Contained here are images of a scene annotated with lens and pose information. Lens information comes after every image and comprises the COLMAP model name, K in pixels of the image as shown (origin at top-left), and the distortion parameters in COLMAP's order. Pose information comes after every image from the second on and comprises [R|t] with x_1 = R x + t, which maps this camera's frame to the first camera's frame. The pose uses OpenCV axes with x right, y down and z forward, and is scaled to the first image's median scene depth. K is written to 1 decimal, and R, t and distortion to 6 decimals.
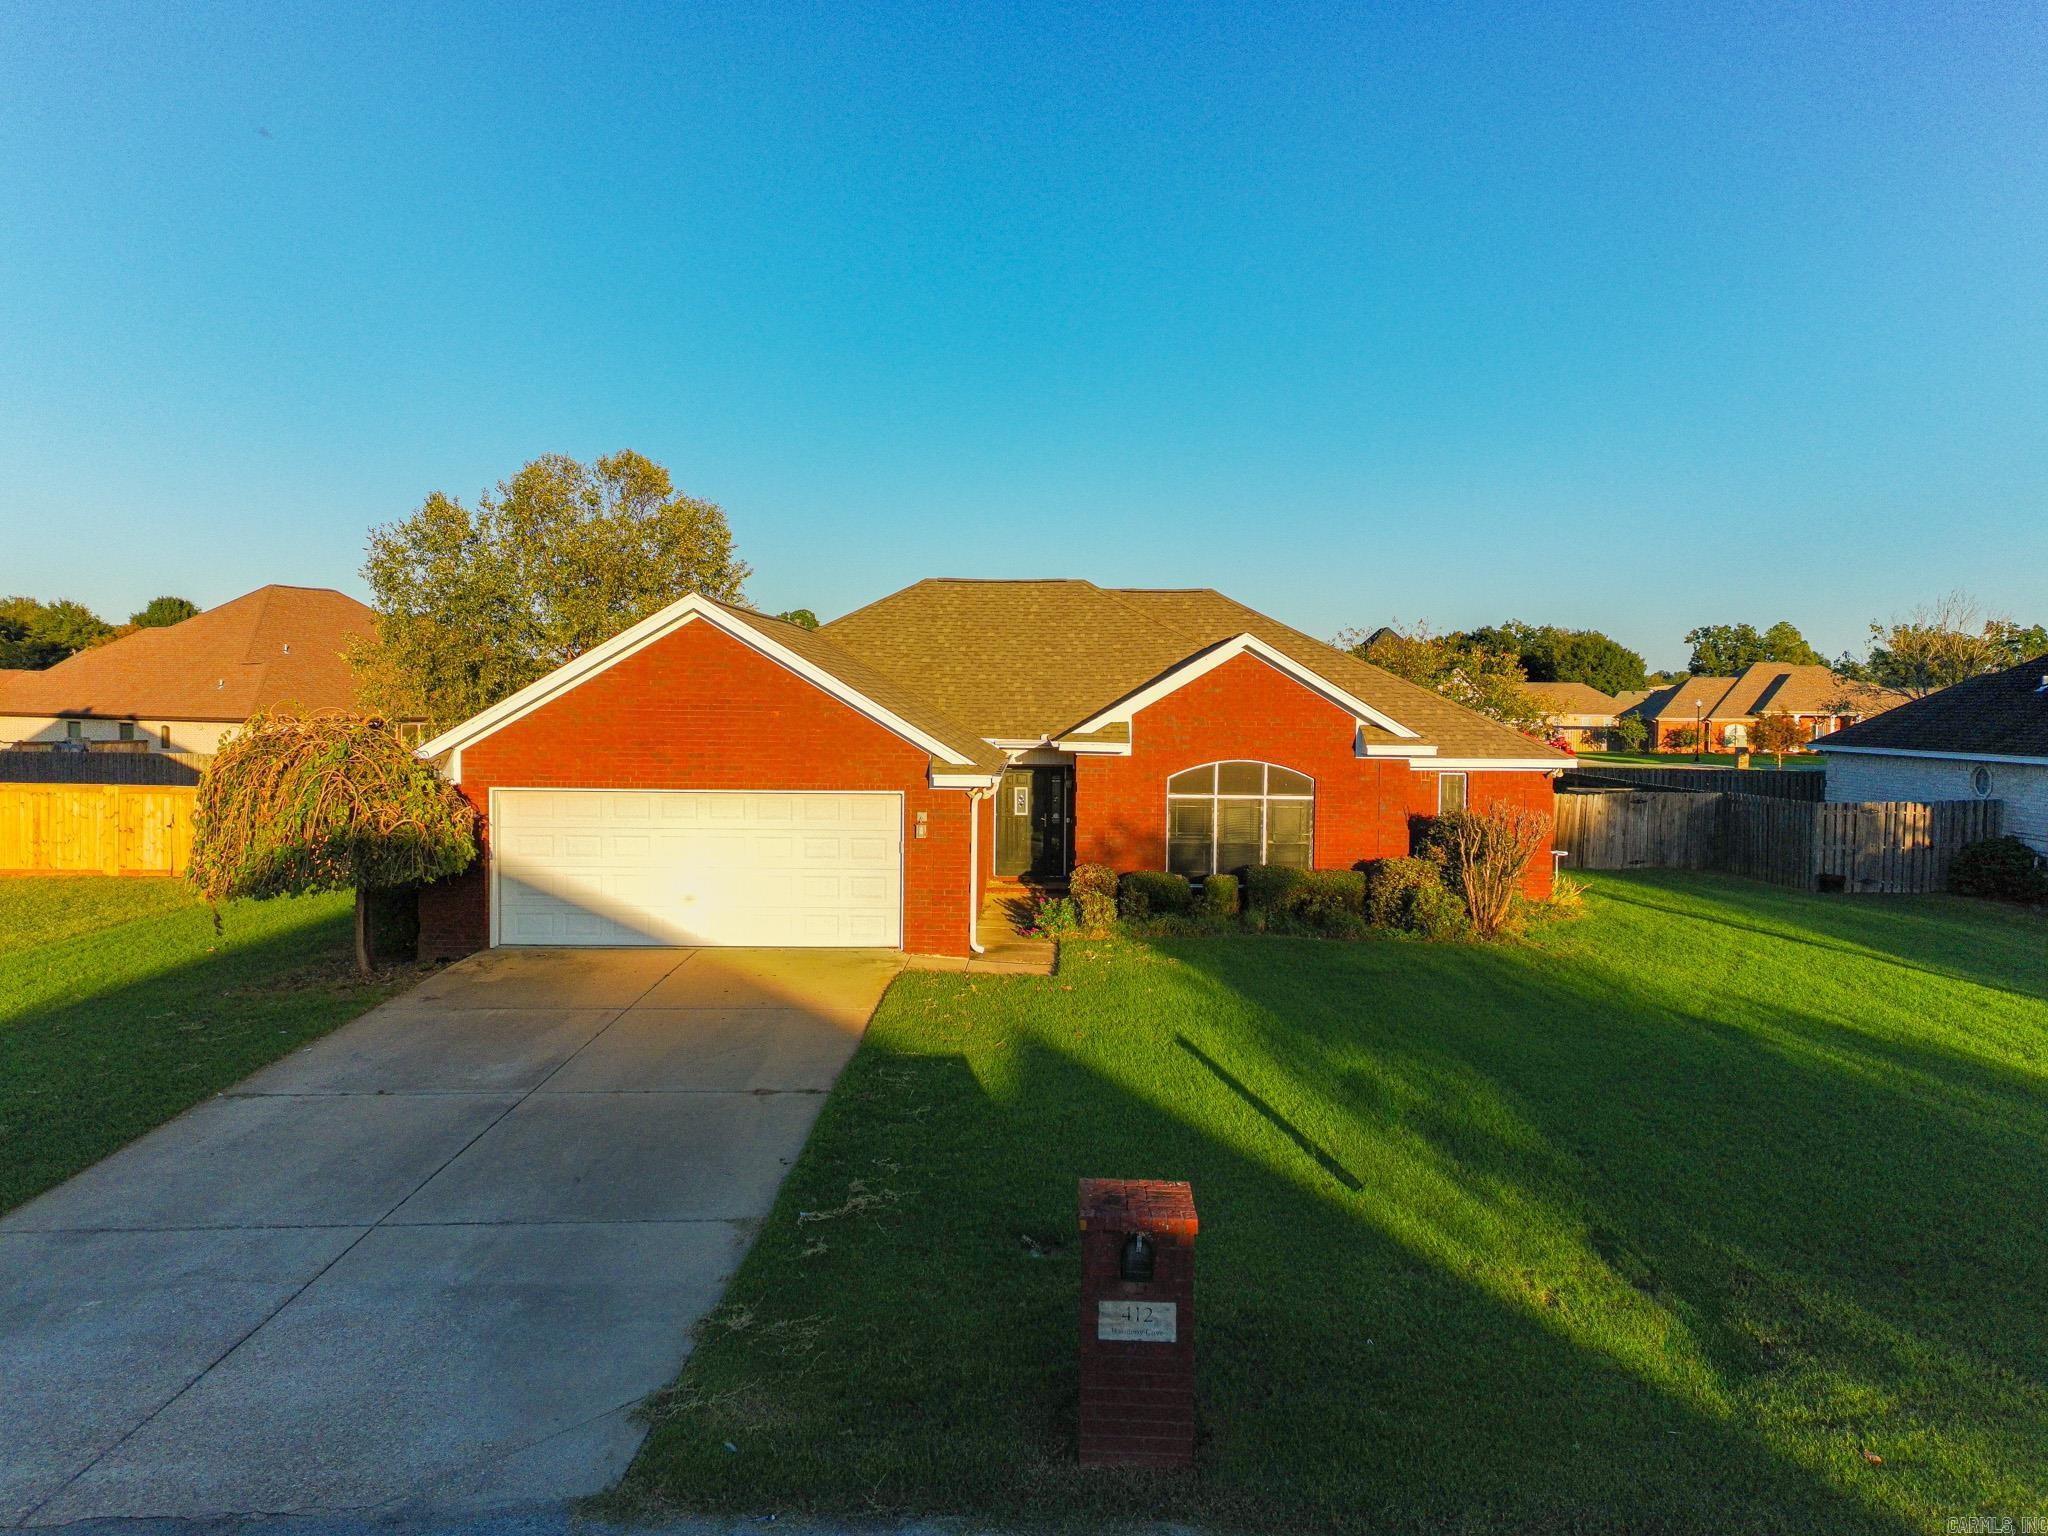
lens RADIAL K [[1480.7, 0, 1035.0], [0, 1480.7, 758.9], [0, 0, 1]] dist [0.137381, -0.072066]
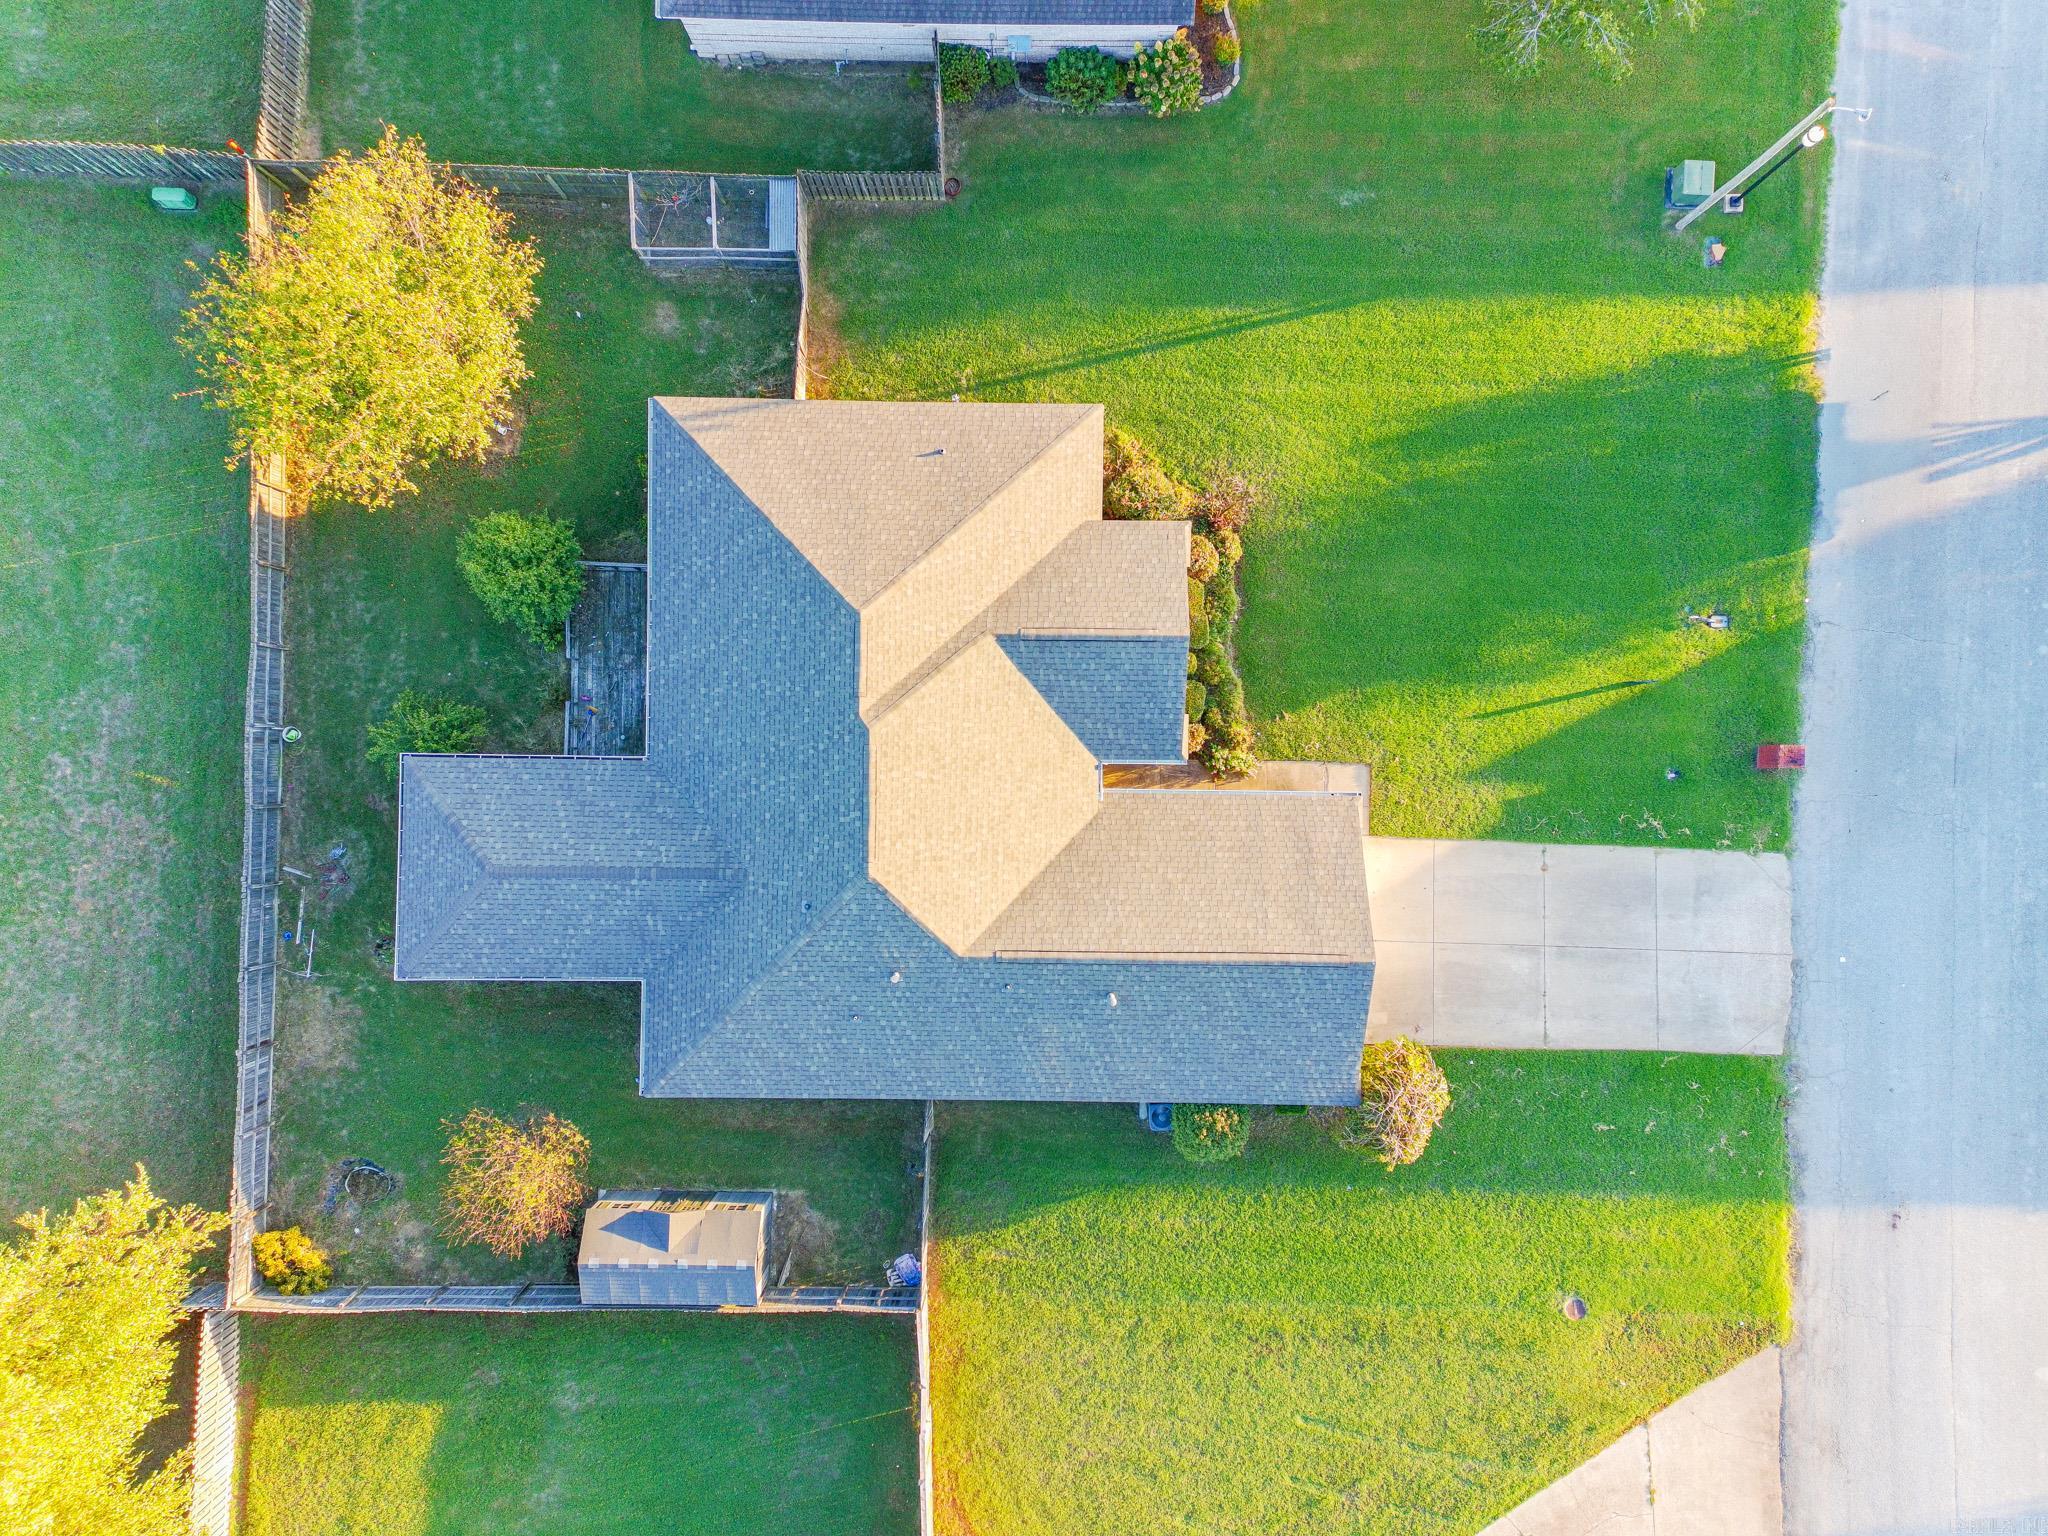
lens RADIAL K [[1480.7, 0, 1035.0], [0, 1480.7, 758.9], [0, 0, 1]] dist [0.137381, -0.072066]
pose [[0.009234, -0.999779, -0.018903, 0.044061], [0.044256, -0.018476, 0.998849, -1.590981], [-0.998978, -0.010060, 0.044076, 1.081617]]
